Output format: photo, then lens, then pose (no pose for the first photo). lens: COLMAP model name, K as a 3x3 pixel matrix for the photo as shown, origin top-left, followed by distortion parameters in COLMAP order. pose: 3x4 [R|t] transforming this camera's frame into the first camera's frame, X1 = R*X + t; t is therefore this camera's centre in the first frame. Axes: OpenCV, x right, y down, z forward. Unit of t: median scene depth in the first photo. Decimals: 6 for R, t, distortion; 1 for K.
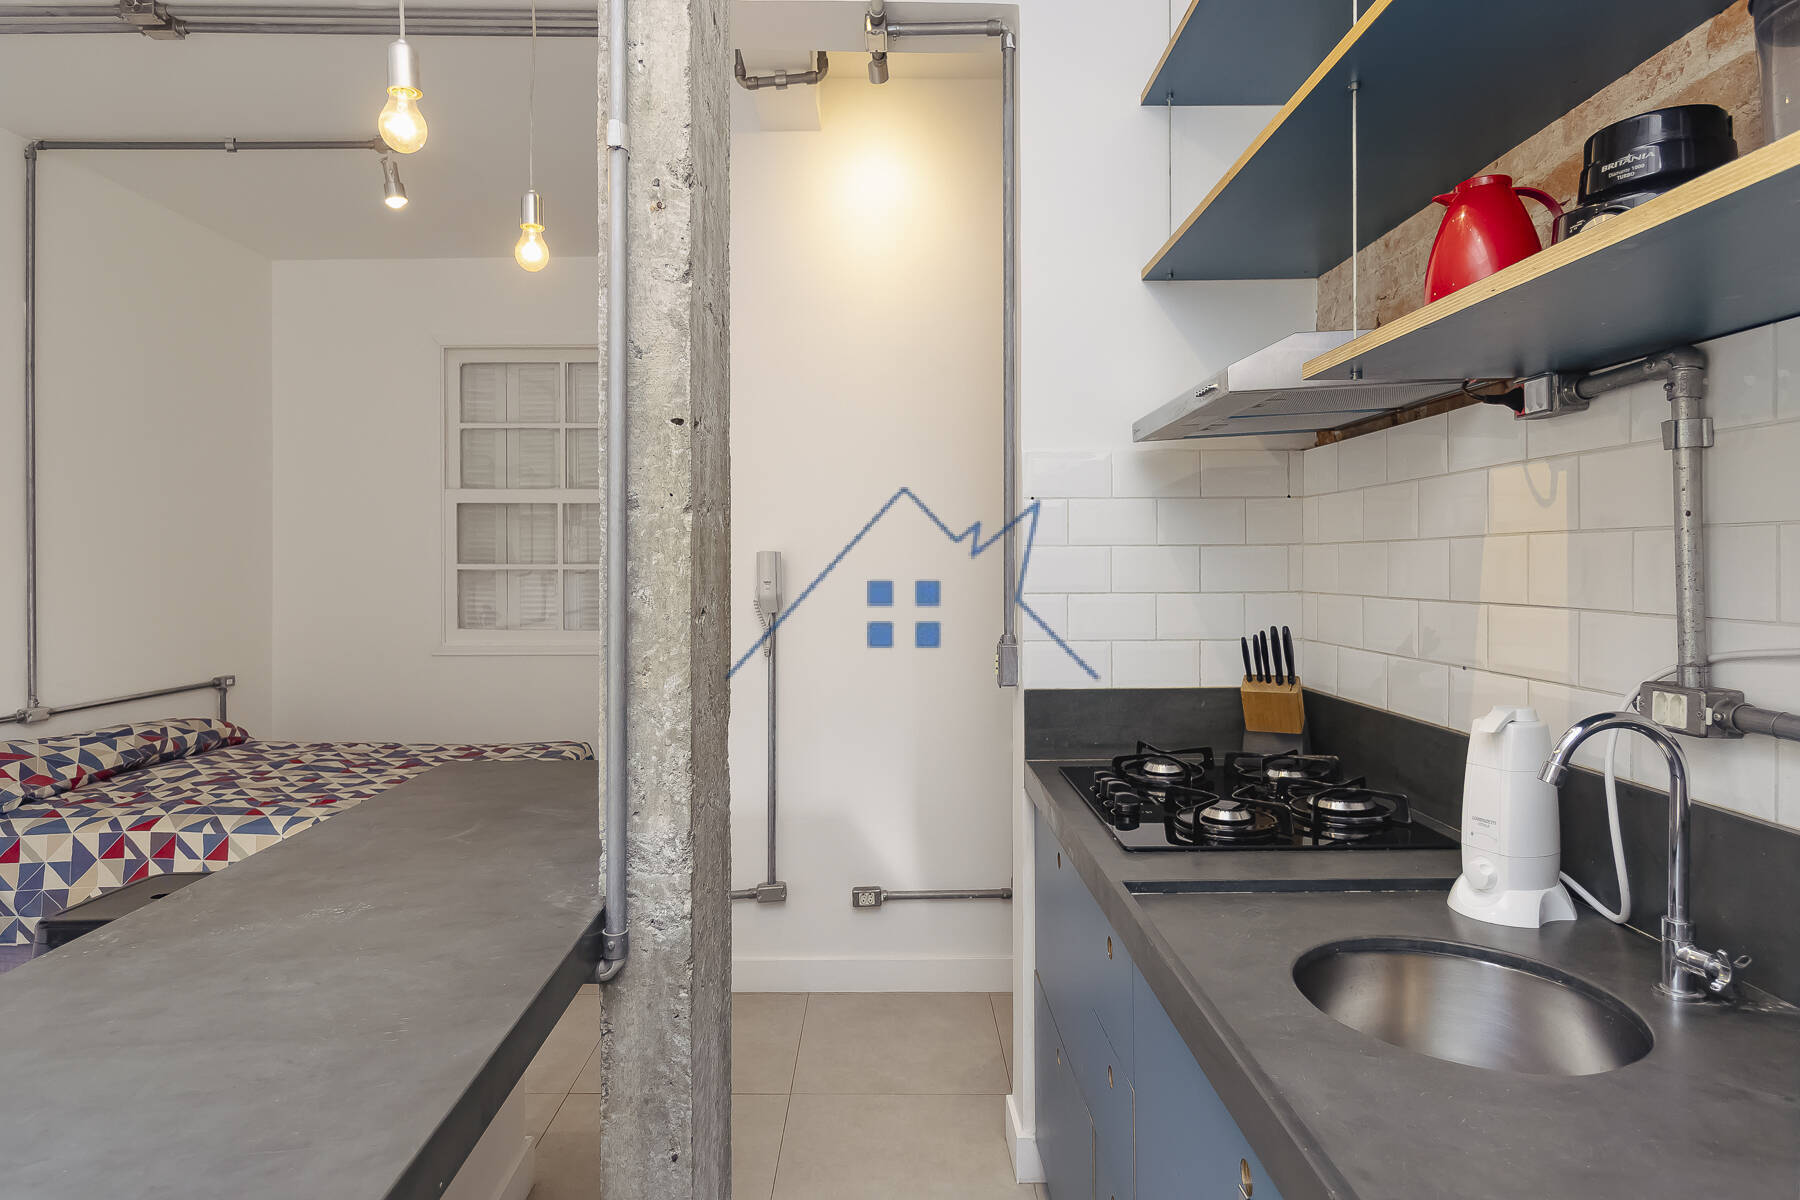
lens RADIAL K [[1036.6, 0, 824.8], [0, 1036.6, 573.8], [0, 0, 1]] dist [0.016353, -0.001391]
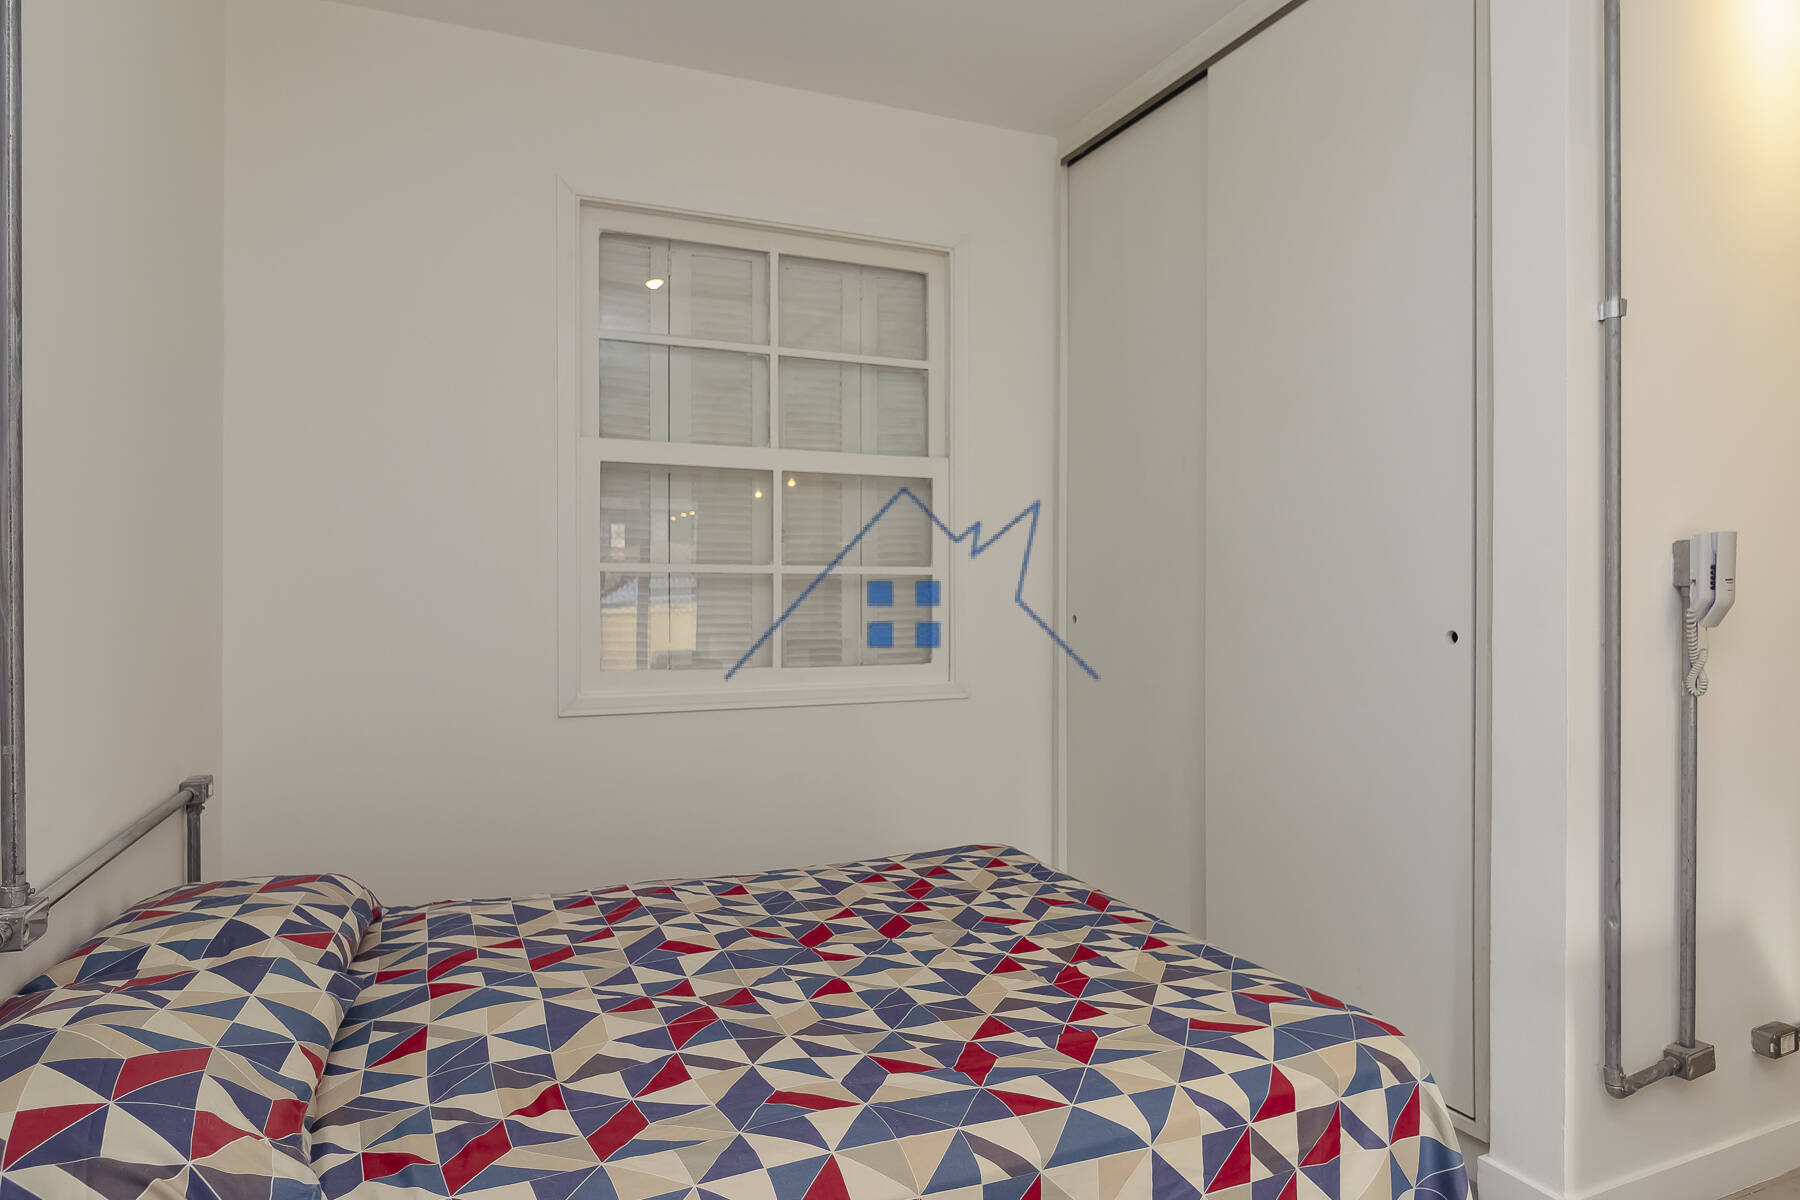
lens RADIAL K [[1068.1, 0, 900.0], [0, 1068.1, 600.0], [0, 0, 1]] dist [-0.001981, 0.000326]
pose [[0.896888, 0.000808, 0.442257, -1.290421], [-0.000575, 1.000000, -0.000660, 0.033240], [-0.442258, 0.000338, 0.896888, 1.018833]]
